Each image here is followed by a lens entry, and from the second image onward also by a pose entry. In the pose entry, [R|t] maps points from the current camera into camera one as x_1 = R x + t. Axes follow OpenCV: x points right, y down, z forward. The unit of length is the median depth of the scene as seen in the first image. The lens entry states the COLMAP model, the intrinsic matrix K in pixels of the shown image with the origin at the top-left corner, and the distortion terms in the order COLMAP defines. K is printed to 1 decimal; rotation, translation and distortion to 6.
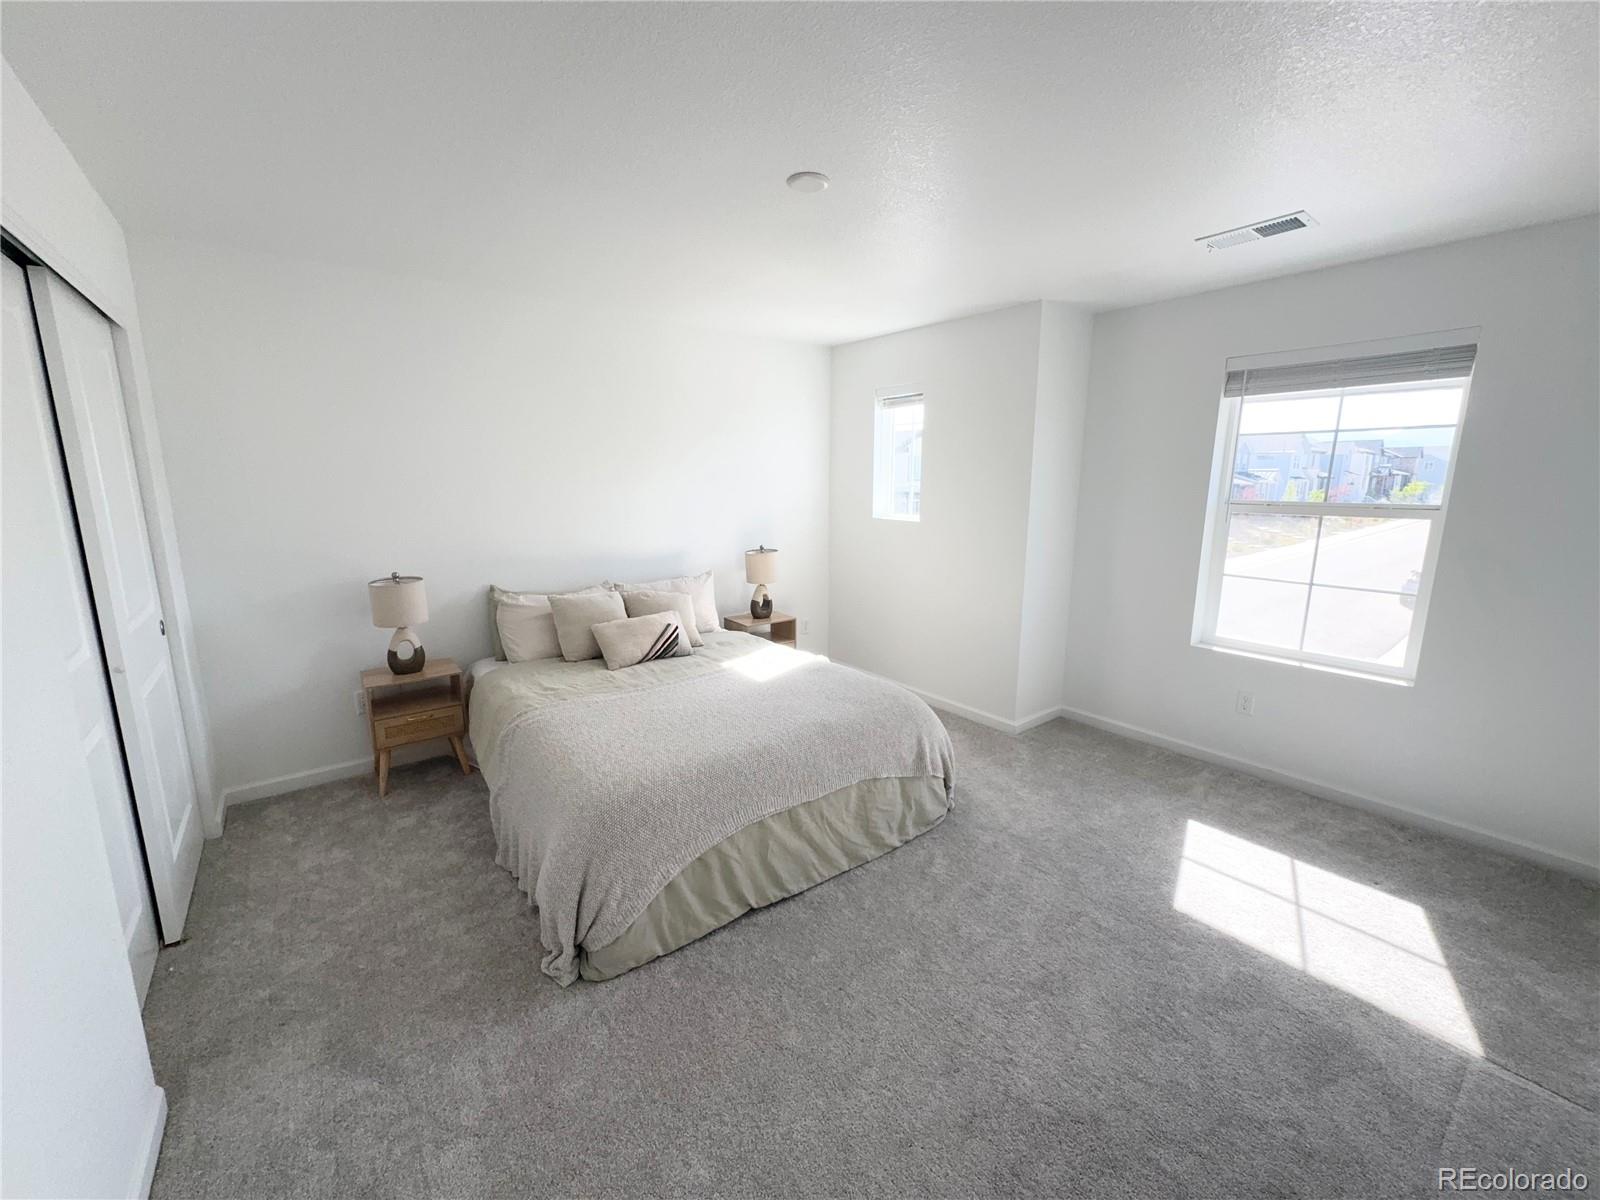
lens RADIAL K [[641.5, 0, 800.0], [0, 641.5, 600.0], [0, 0, 1]] dist [-0.000996, -0.000344]
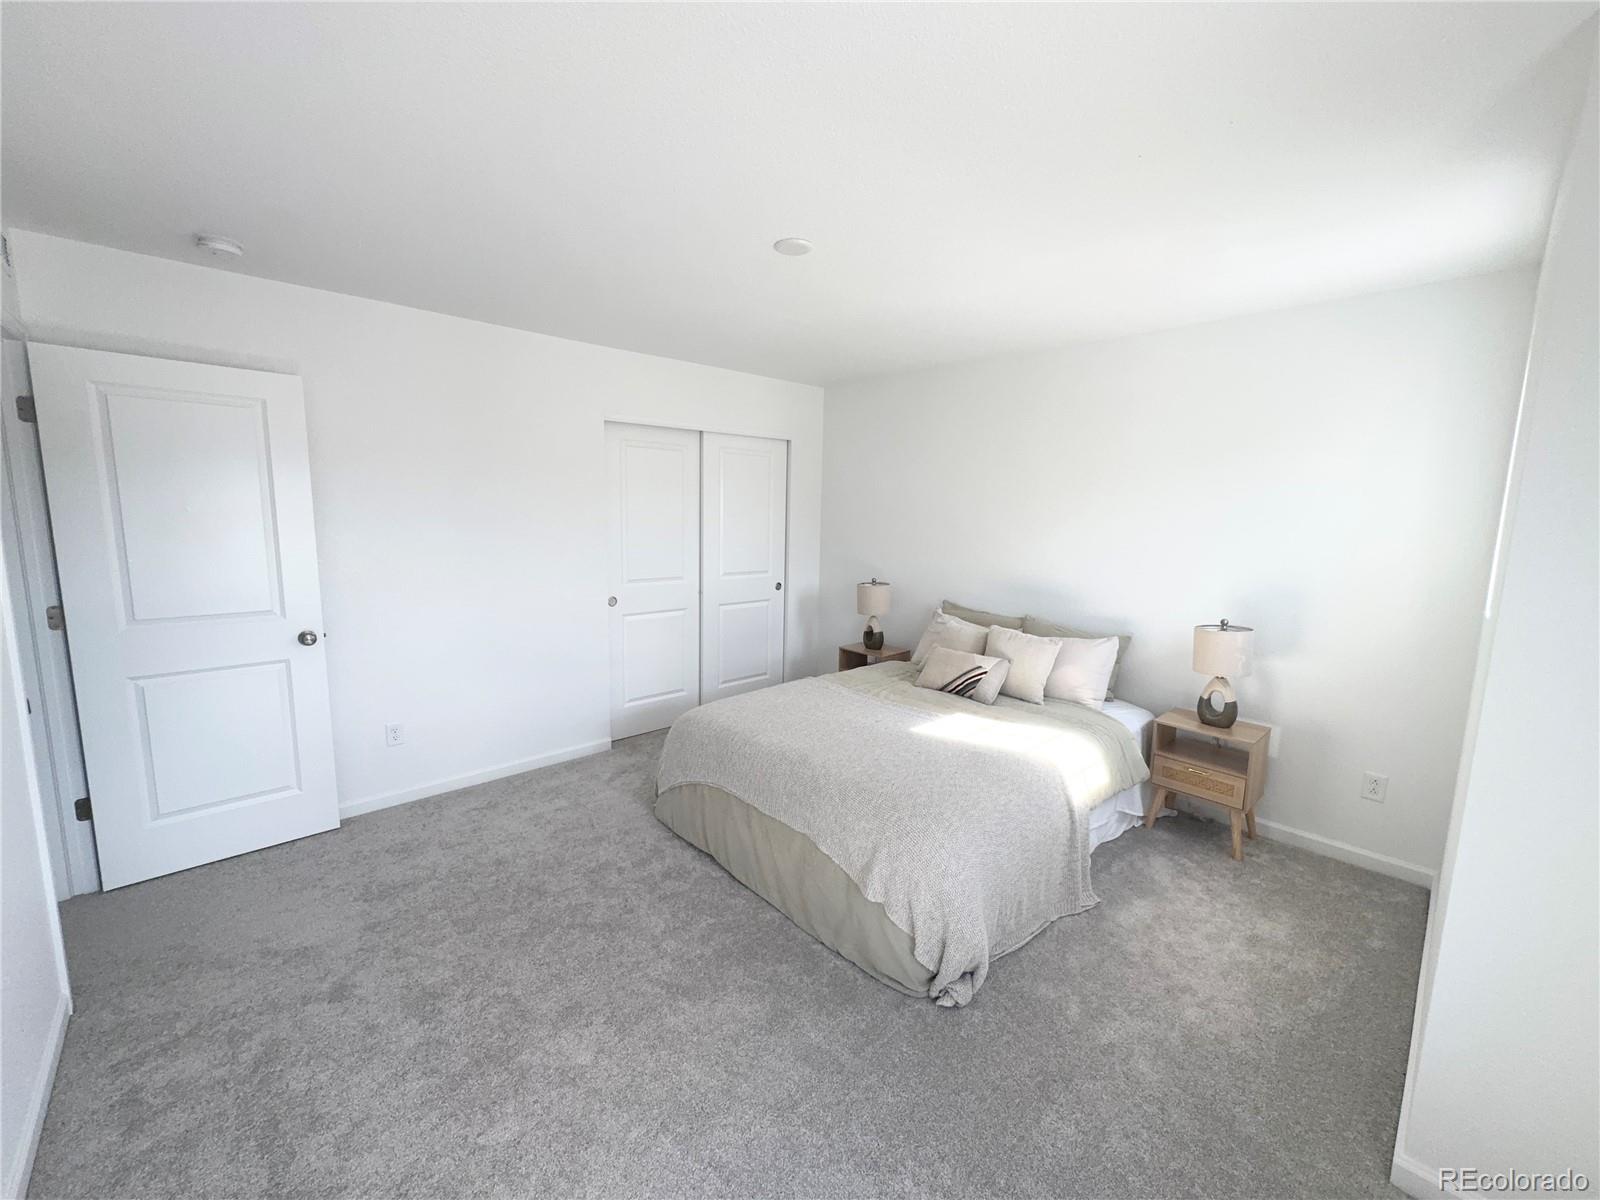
lens RADIAL K [[641.5, 0, 800.0], [0, 641.5, 600.0], [0, 0, 1]] dist [-0.000996, -0.000344]
pose [[0.067812, 0.127723, -0.989489, 0.770446], [-0.211571, 0.971057, 0.110844, -0.115419], [0.975007, 0.201830, 0.092872, 0.678138]]
